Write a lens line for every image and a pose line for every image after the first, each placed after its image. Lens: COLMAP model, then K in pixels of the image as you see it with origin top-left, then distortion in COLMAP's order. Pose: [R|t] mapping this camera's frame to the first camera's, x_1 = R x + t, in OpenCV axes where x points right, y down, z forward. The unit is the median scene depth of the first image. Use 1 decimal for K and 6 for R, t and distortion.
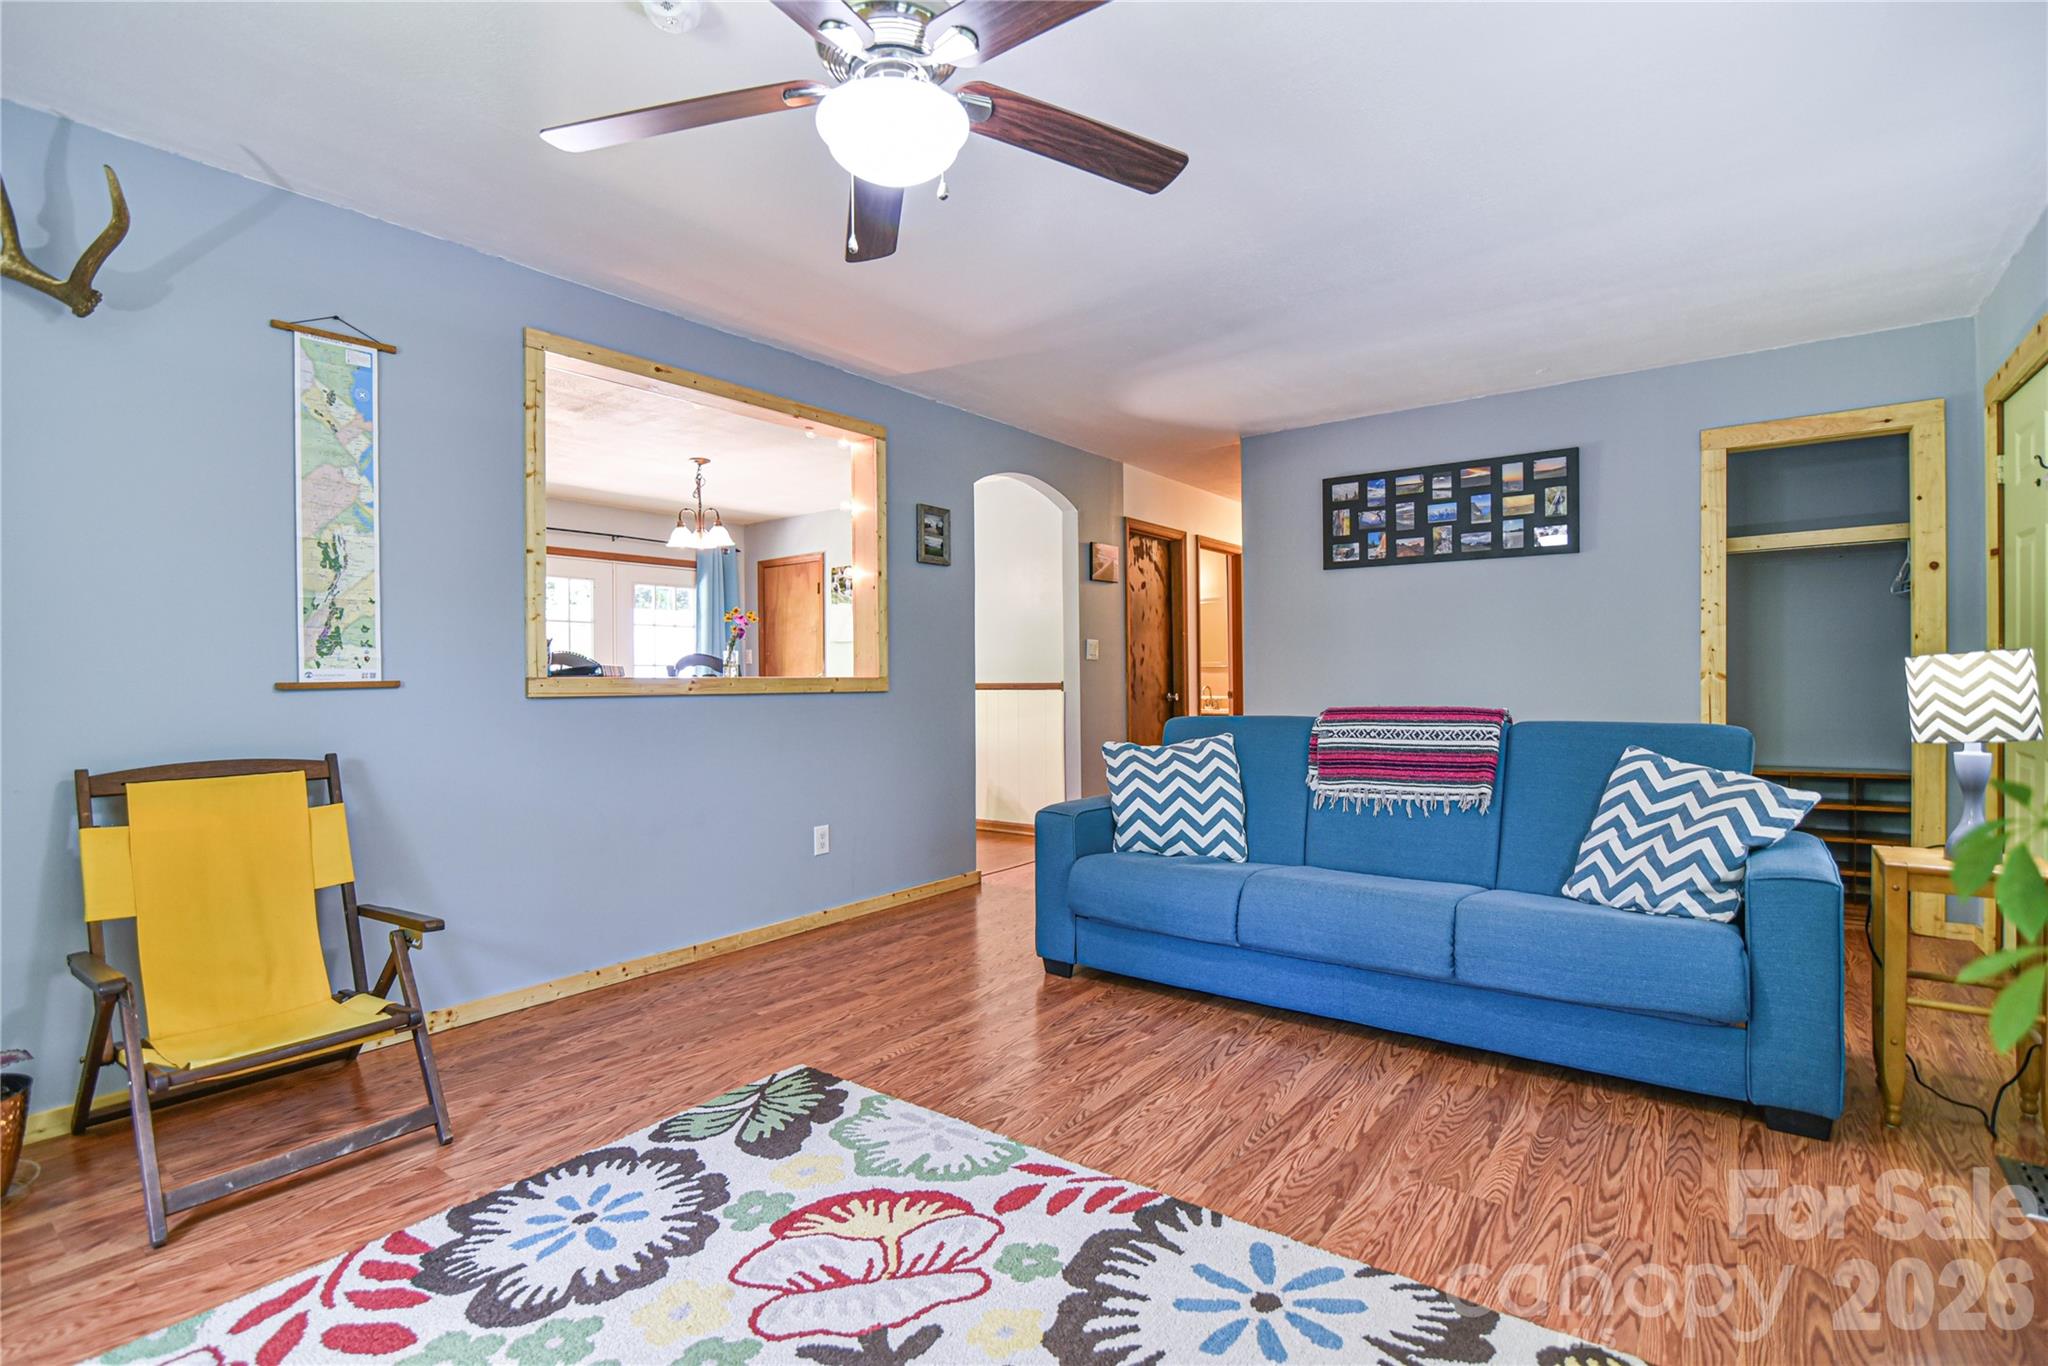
lens RADIAL K [[951.5, 0, 1025.2], [0, 951.5, 683.1], [0, 0, 1]] dist [-0.010183, 0.000608]
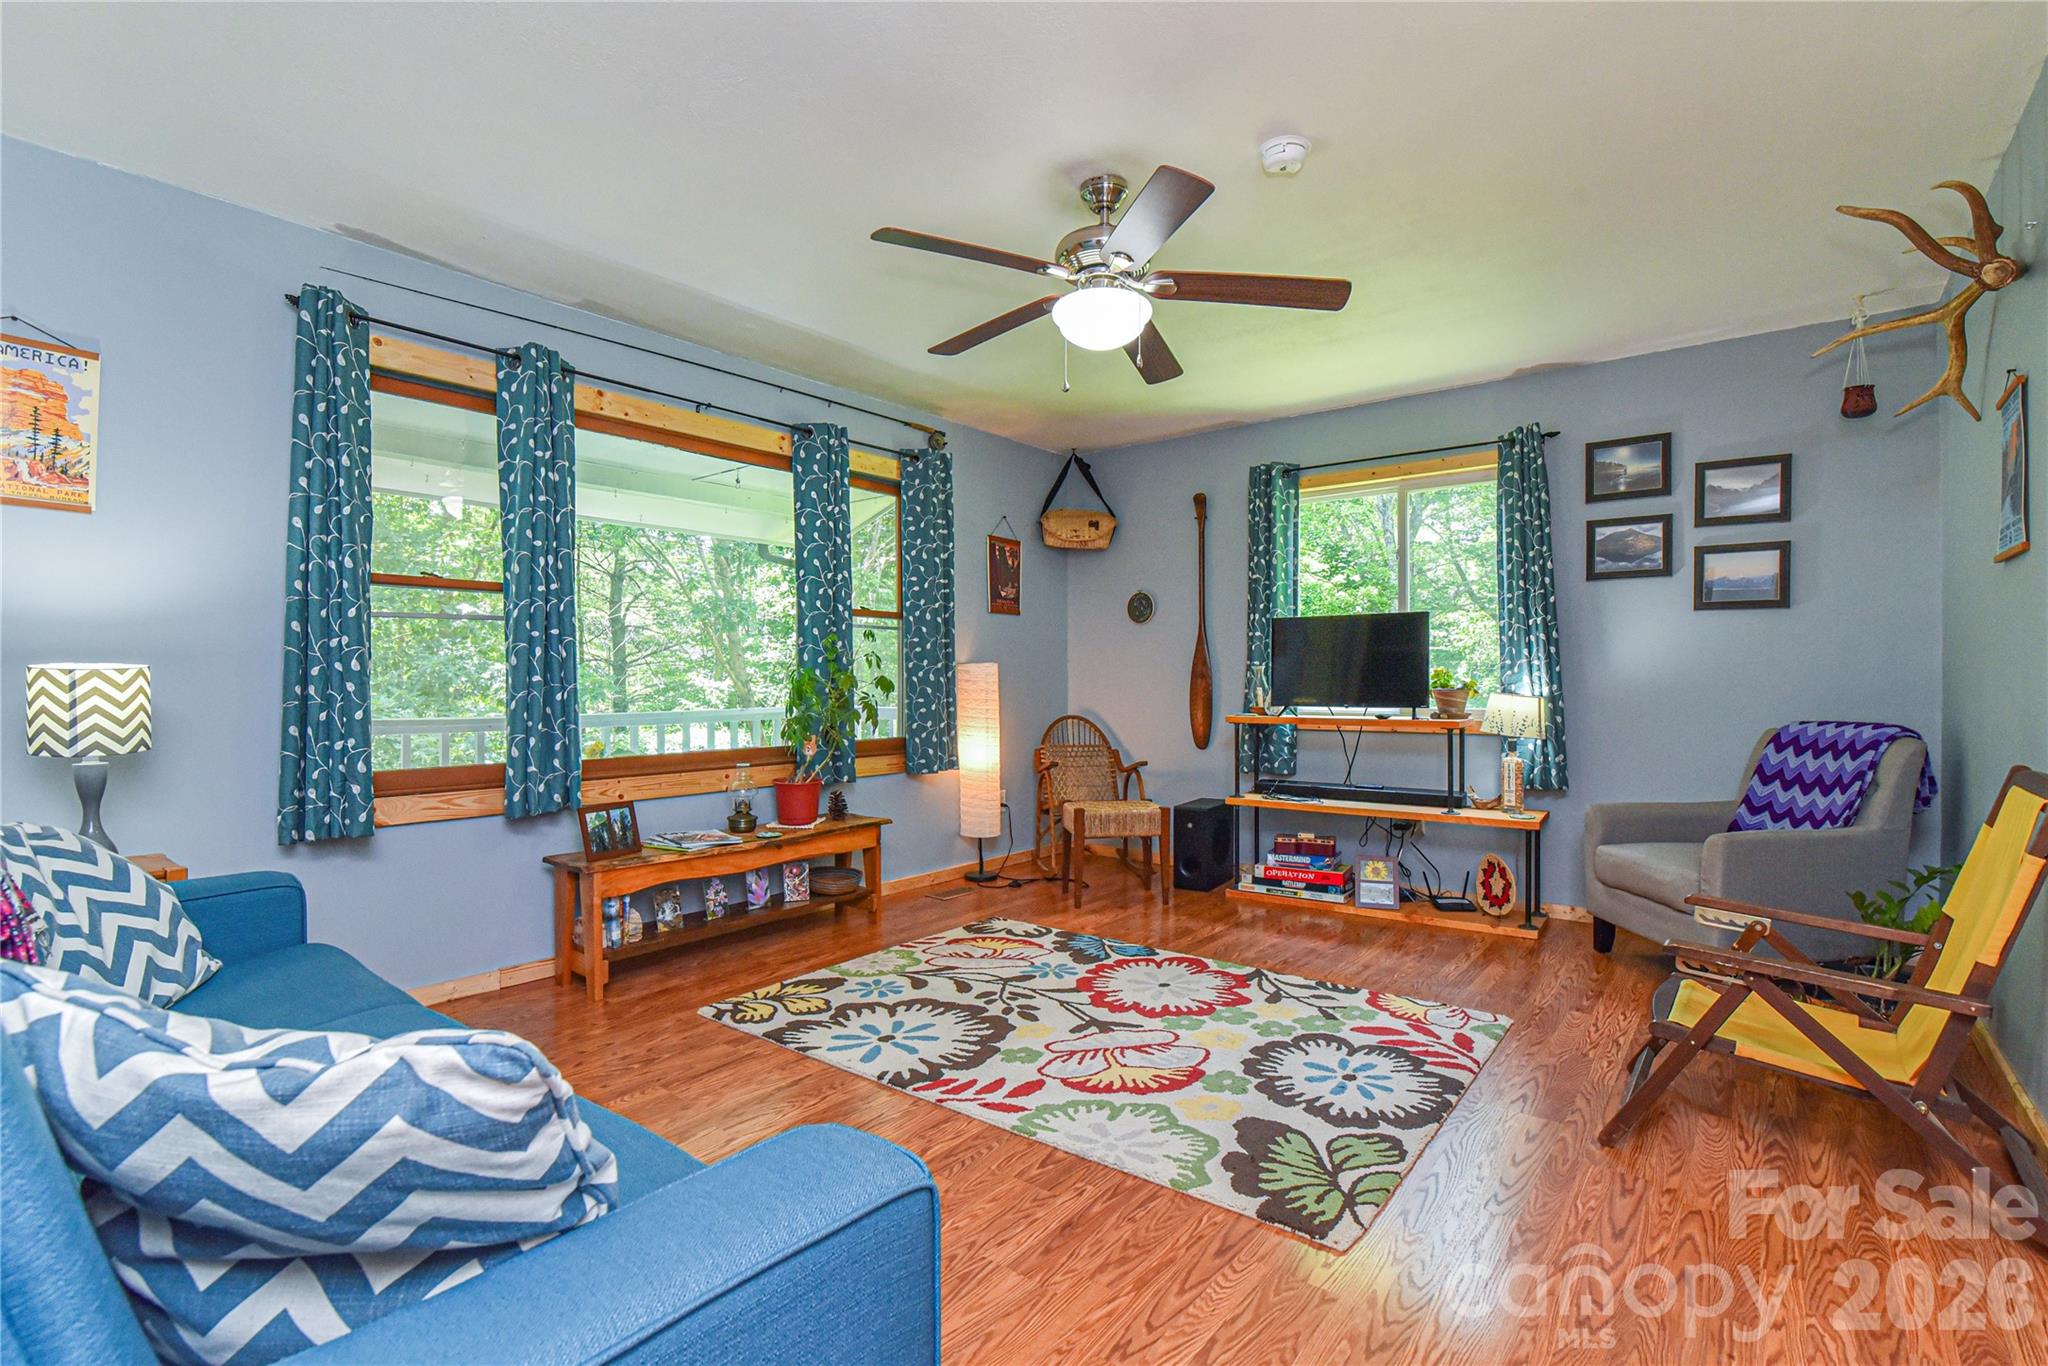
lens RADIAL K [[951.5, 0, 1022.3], [0, 951.5, 680.6], [0, 0, 1]] dist [-0.010183, 0.000608]
pose [[-0.999614, 0.011829, 0.025131, -0.041225], [0.012061, 0.999886, 0.009111, -0.016013], [-0.025020, 0.009411, -0.999643, 2.358746]]
